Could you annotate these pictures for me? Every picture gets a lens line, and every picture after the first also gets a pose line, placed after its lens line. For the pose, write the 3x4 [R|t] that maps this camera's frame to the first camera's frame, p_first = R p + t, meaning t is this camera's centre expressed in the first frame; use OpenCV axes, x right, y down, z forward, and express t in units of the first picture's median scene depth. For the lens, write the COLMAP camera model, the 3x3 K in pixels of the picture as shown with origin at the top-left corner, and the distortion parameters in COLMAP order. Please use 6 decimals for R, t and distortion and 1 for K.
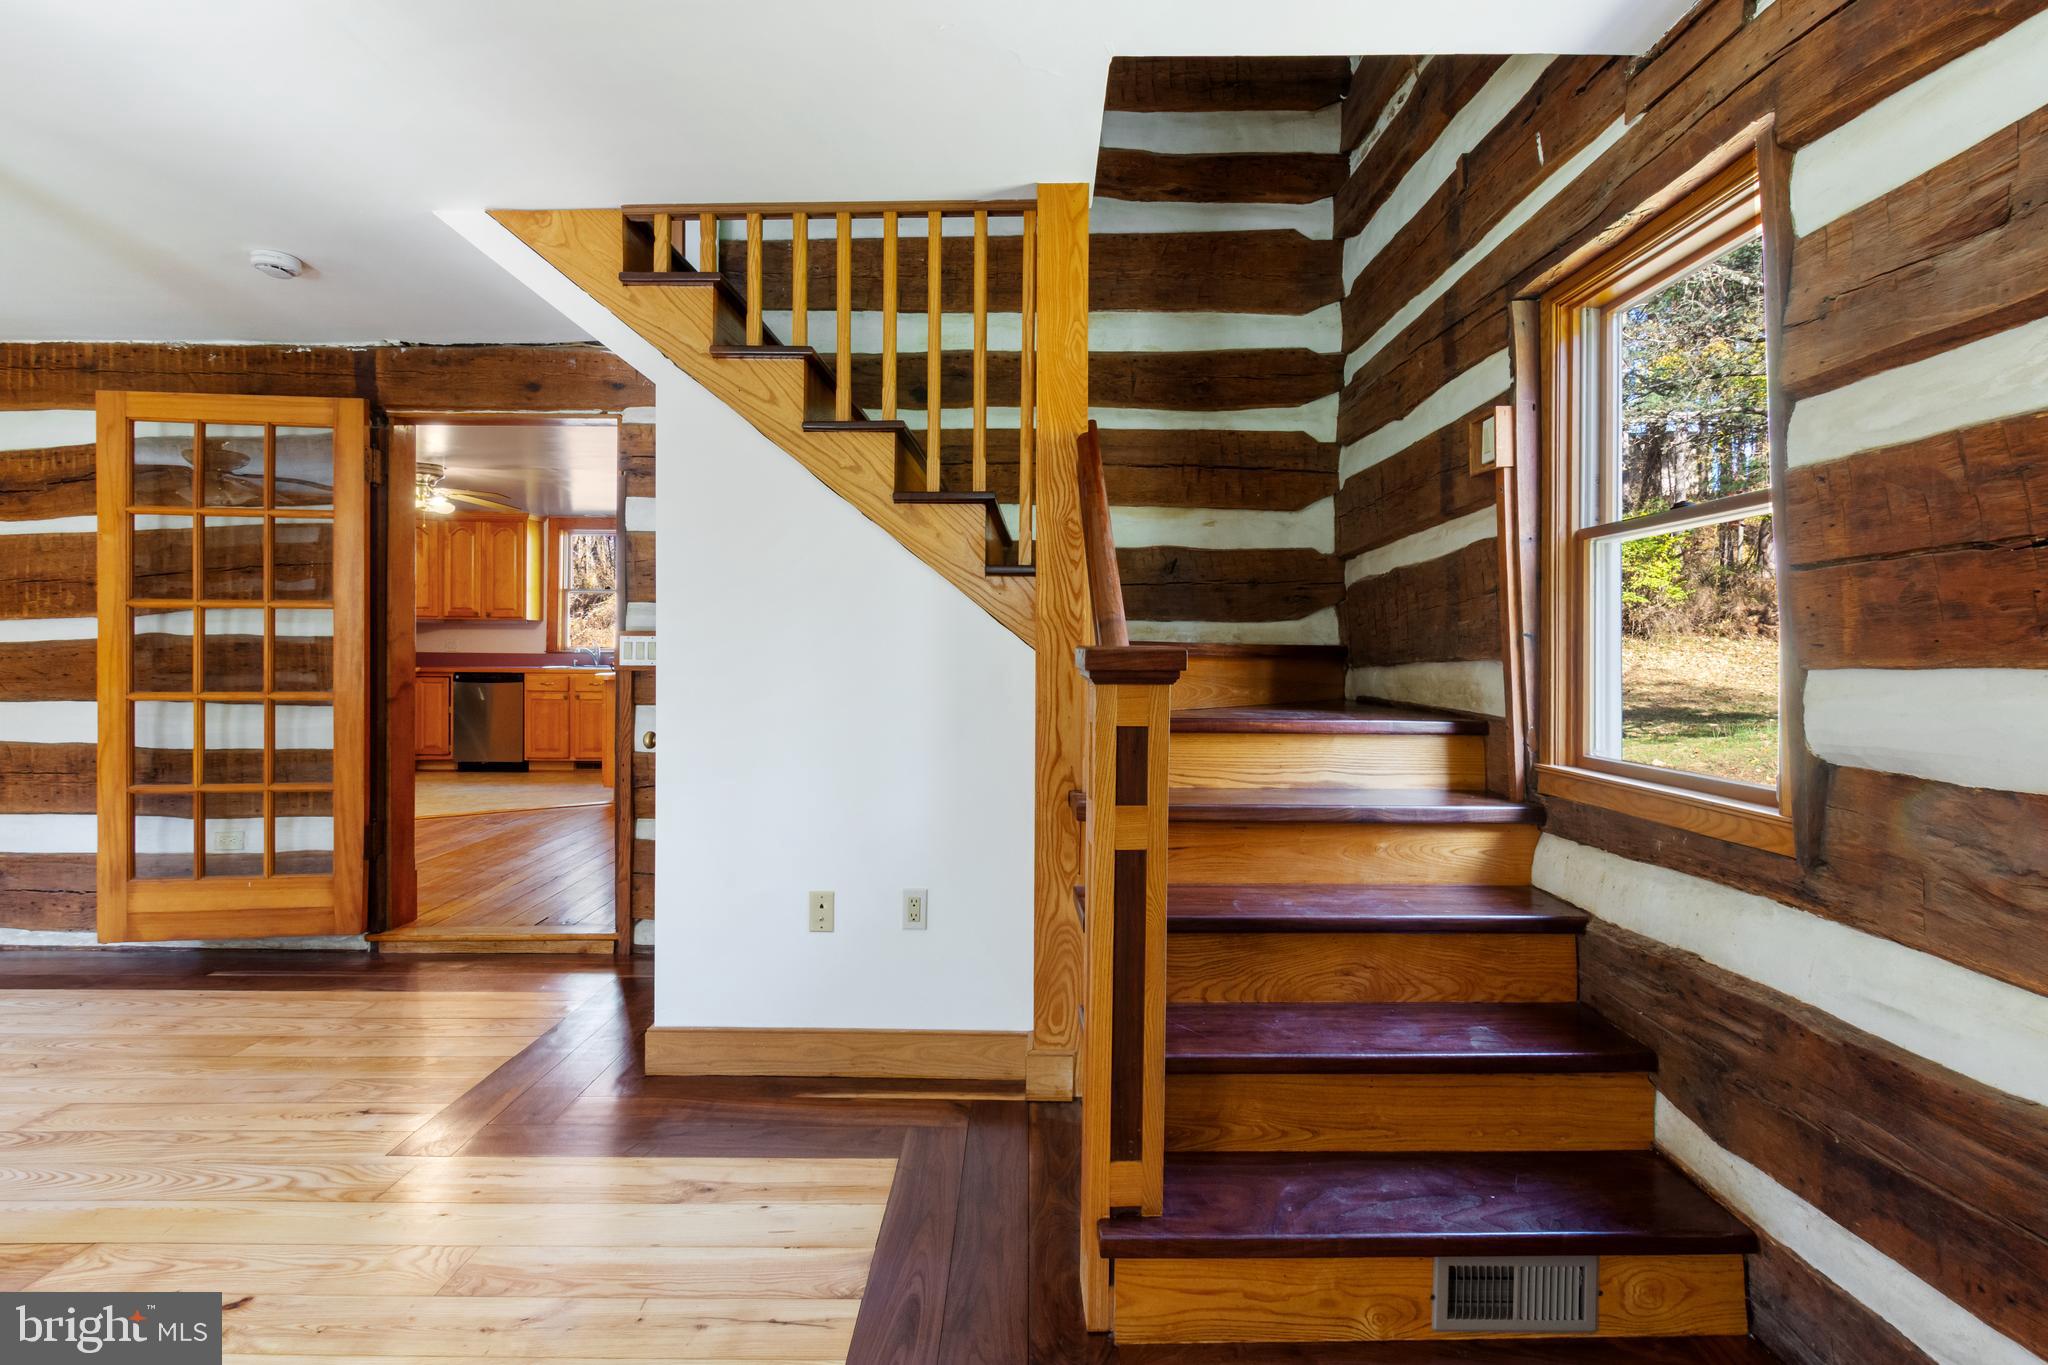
lens RADIAL K [[982.1, 0, 1034.1], [0, 982.1, 656.1], [0, 0, 1]] dist [-0.000401, -0.001041]
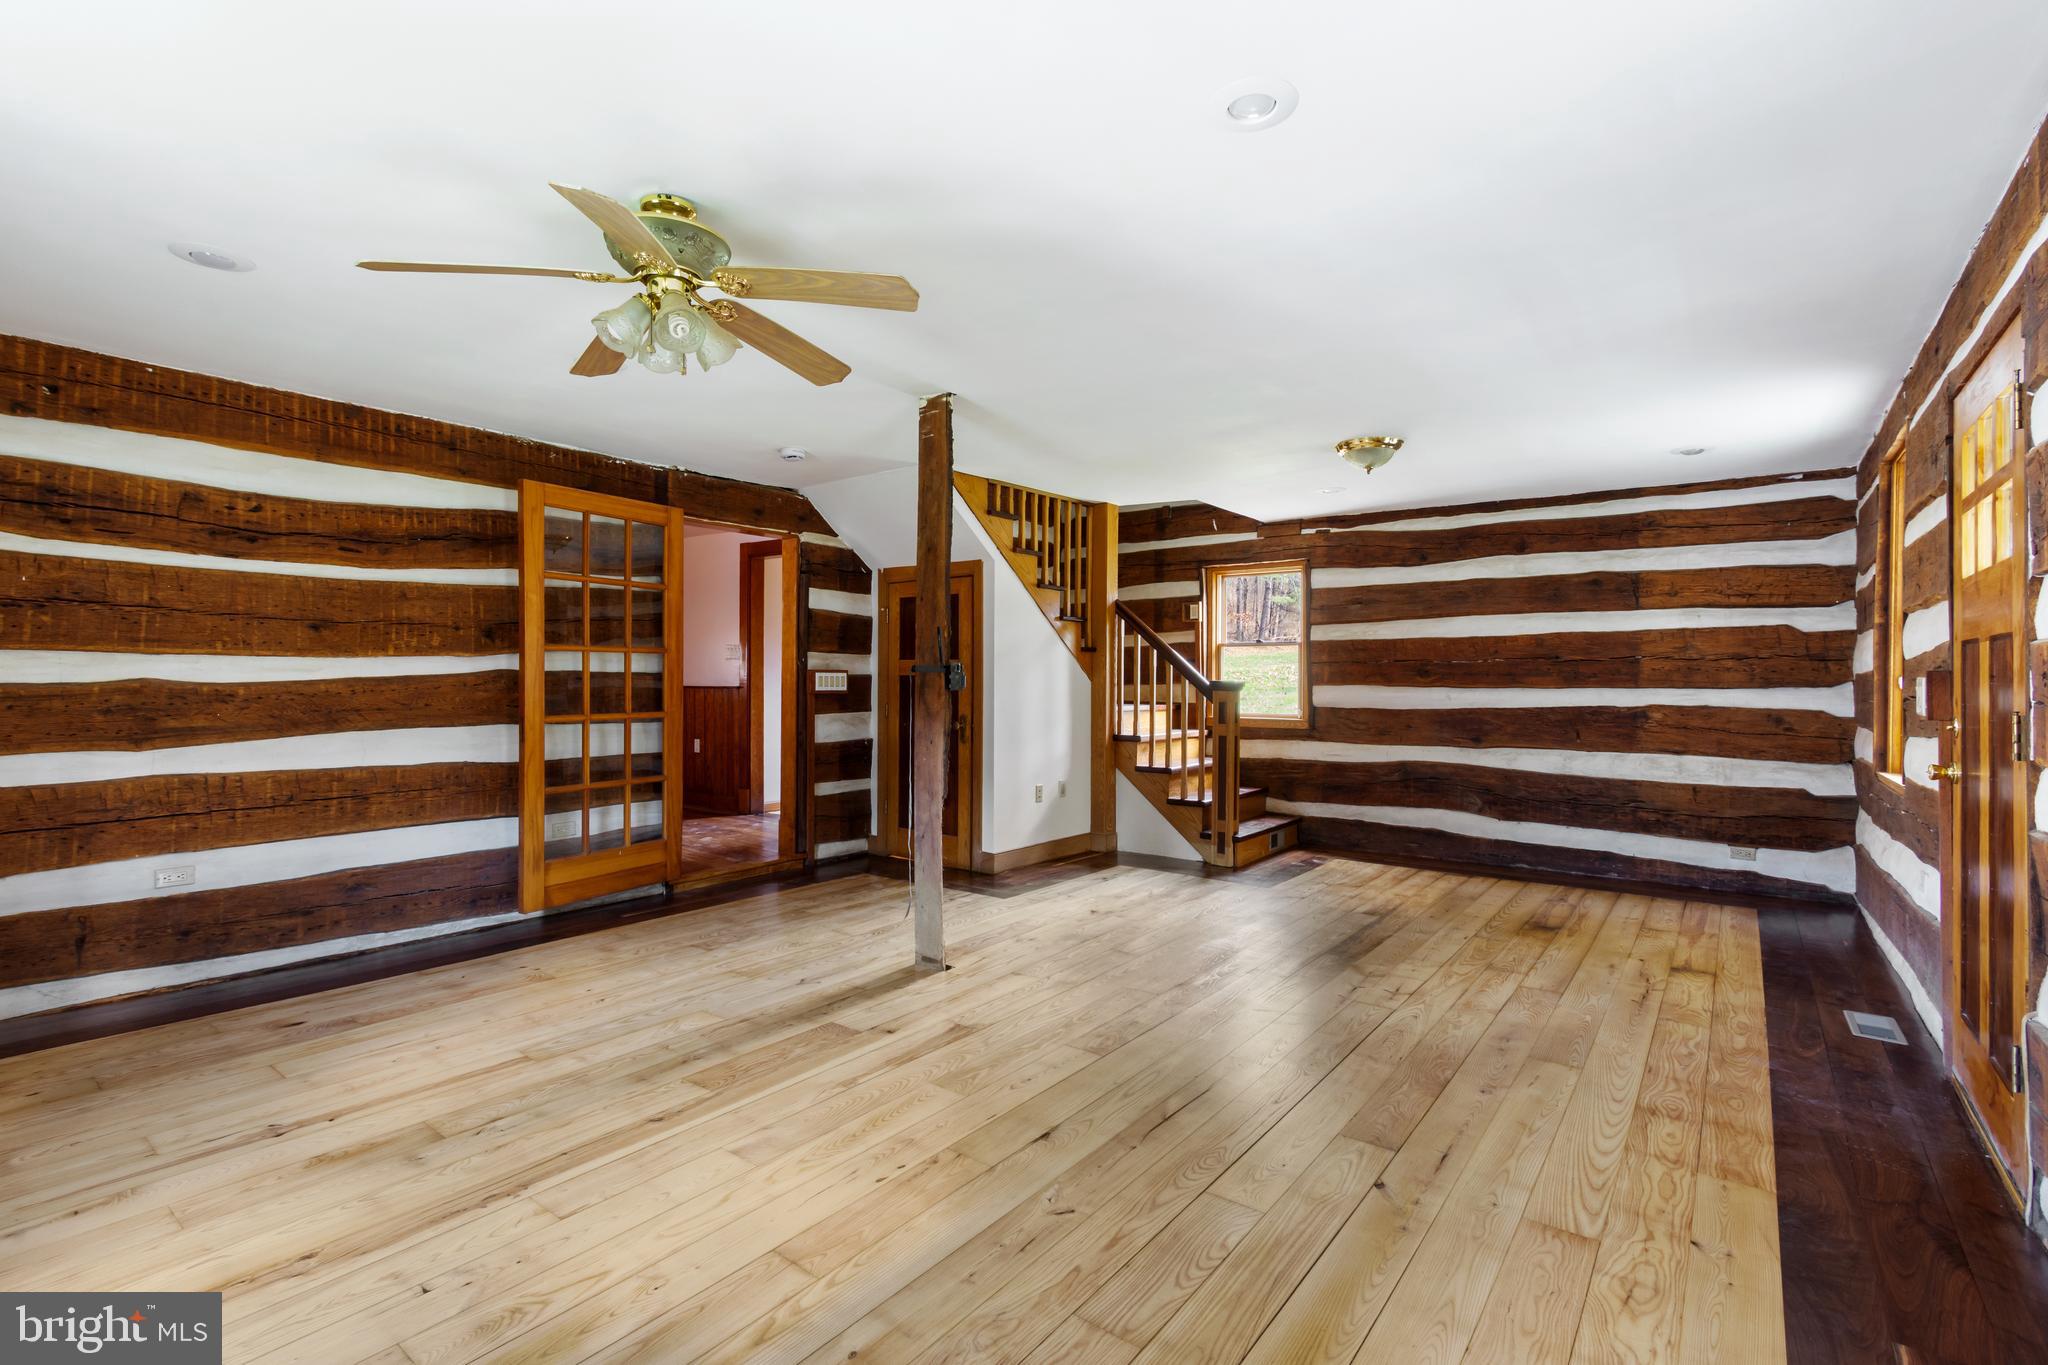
lens RADIAL K [[918.1, 0, 1034.1], [0, 918.1, 687.5], [0, 0, 1]] dist [0.002625, -0.000113]
pose [[0.611787, -0.010833, 0.790948, -1.972293], [0.002231, 0.999926, 0.011969, -0.018075], [-0.791019, -0.005557, 0.611766, -0.331049]]
